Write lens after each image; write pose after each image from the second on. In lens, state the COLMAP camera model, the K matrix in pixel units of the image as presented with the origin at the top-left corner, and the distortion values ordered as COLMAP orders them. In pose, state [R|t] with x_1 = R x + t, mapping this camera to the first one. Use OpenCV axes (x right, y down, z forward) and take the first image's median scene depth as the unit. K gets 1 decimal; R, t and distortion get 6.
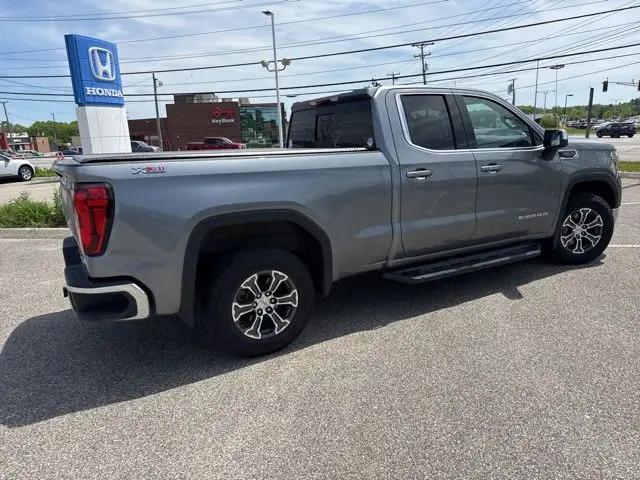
lens RADIAL K [[452.8, 0, 316.7], [0, 452.8, 244.1], [0, 0, 1]] dist [0.031883, -0.041274]
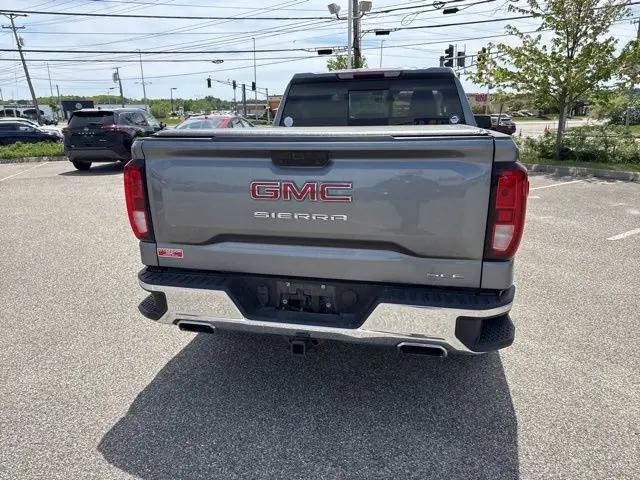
lens RADIAL K [[452.8, 0, 316.7], [0, 452.8, 244.1], [0, 0, 1]] dist [0.031883, -0.041274]
pose [[0.682572, -0.165435, 0.711848, -0.811900], [0.150563, 0.984979, 0.084541, -0.072184], [-0.715141, 0.049473, 0.697227, 0.462956]]
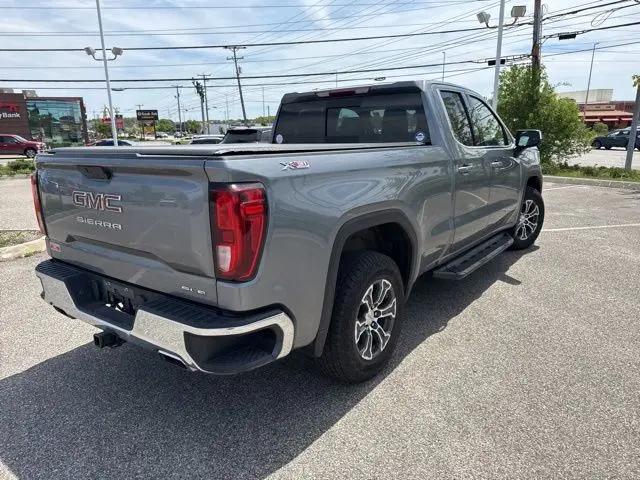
lens RADIAL K [[454.4, 0, 316.4], [0, 454.4, 242.3], [0, 0, 1]] dist [0.018961, -0.024995]
pose [[0.917143, -0.069739, 0.392409, -0.434671], [0.073473, 0.997282, 0.005514, -0.021489], [-0.391727, 0.023775, 0.919774, 0.184542]]
